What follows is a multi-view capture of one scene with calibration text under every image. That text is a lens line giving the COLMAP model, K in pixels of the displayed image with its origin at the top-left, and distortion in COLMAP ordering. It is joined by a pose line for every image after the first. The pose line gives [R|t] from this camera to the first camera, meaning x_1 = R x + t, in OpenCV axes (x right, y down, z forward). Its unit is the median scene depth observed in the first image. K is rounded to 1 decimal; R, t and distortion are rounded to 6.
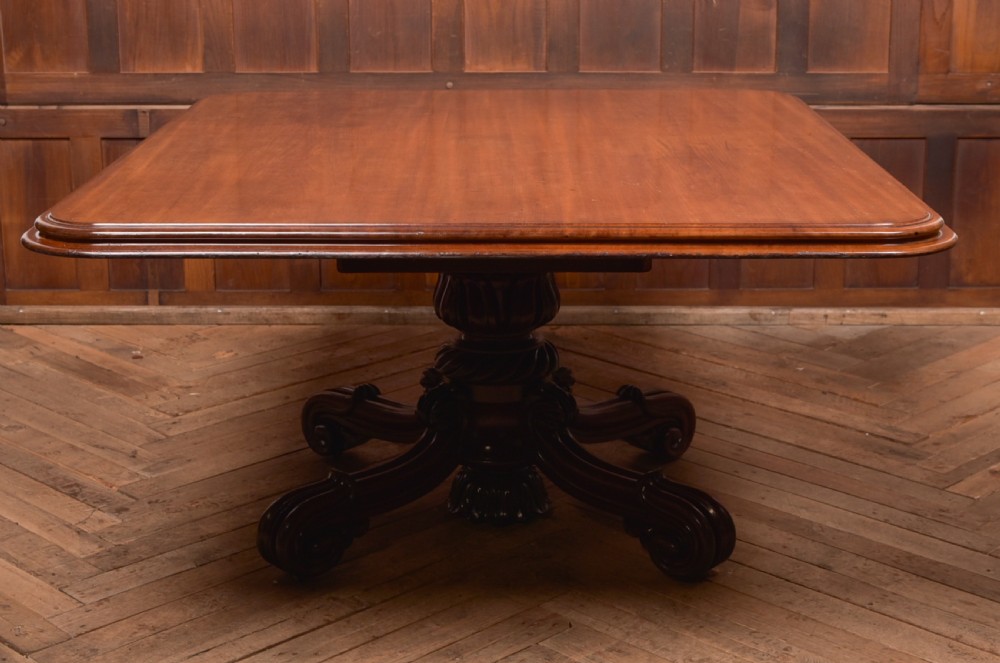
lens RADIAL K [[1731.2, 0, 528.3], [0, 1731.2, 284.8], [0, 0, 1]] dist [-0.017467, 0.000000]
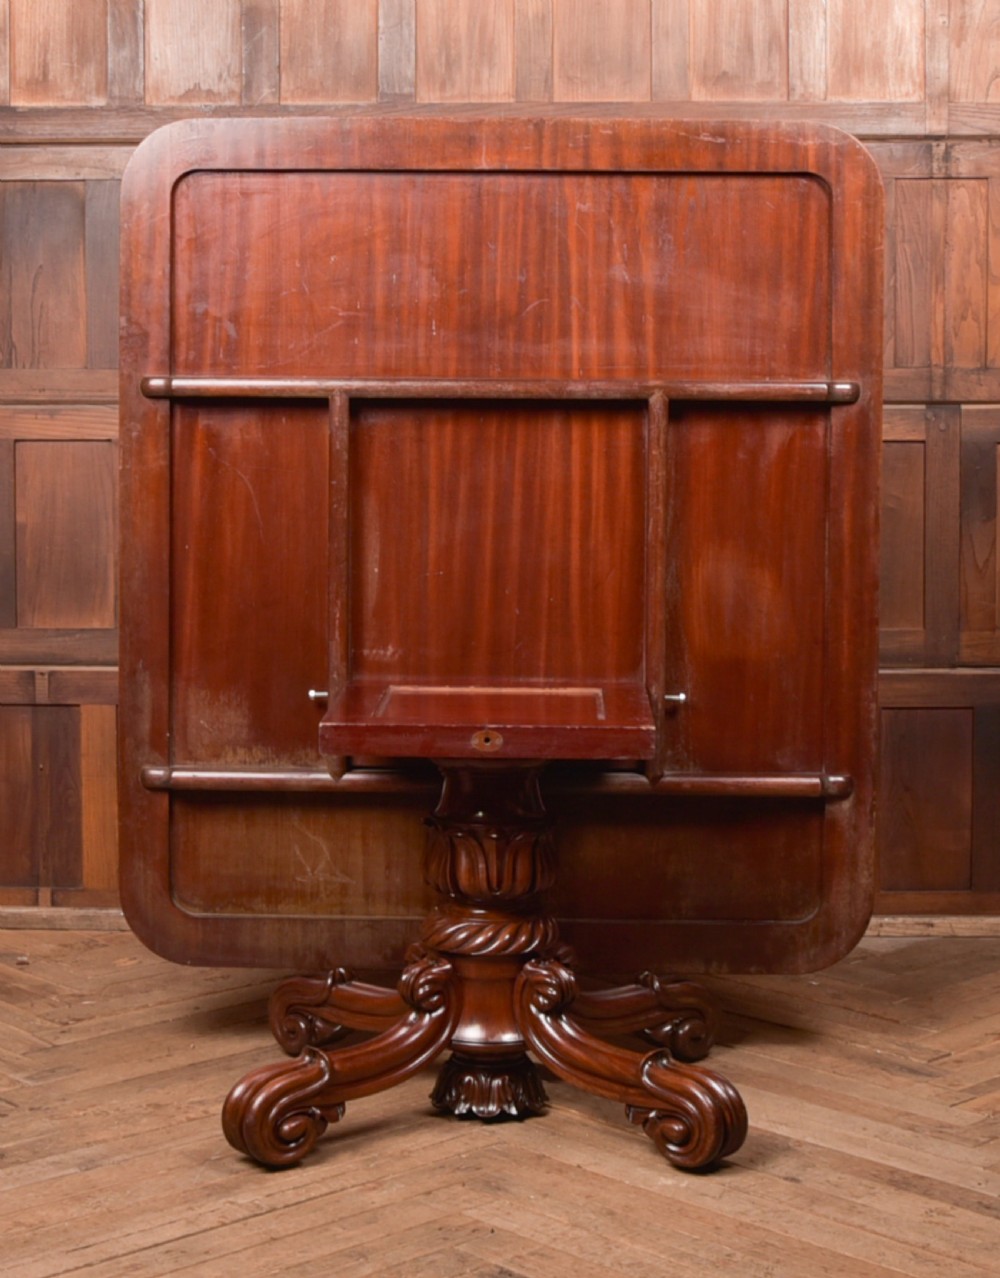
lens RADIAL K [[2492.7, 0, 489.6], [0, 2492.7, 446.1], [0, 0, 1]] dist [-0.108795, 0.000000]
pose [[0.999129, -0.001086, -0.041707, 0.049777], [-0.007454, 0.978934, -0.204043, 0.038853], [0.041050, 0.204176, 0.978073, -0.212255]]
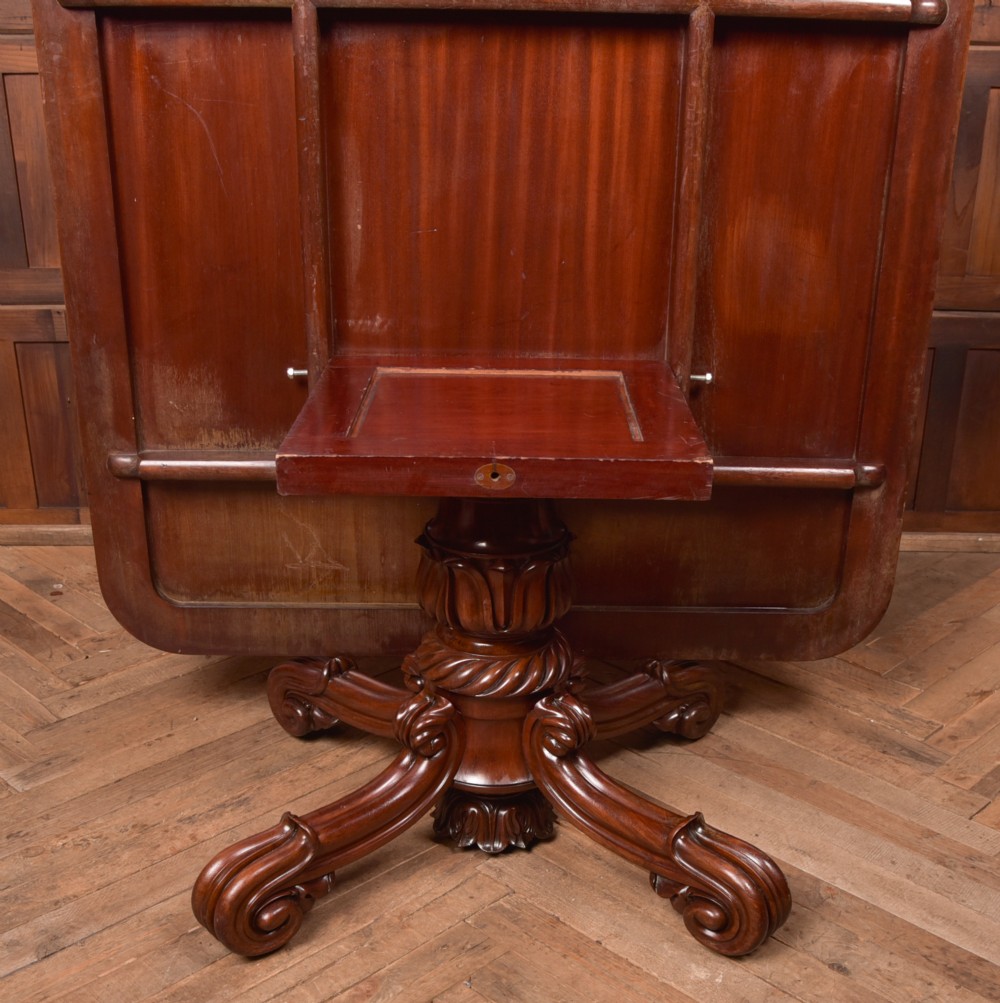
lens RADIAL K [[1333.0, 0, 534.9], [0, 1333.0, 669.7], [0, 0, 1]] dist [-0.088247, 0.000000]
pose [[0.999947, 0.008304, 0.006055, 0.020581], [-0.009382, 0.978100, 0.207923, -0.064634], [-0.004196, -0.207968, 0.978127, 0.313519]]
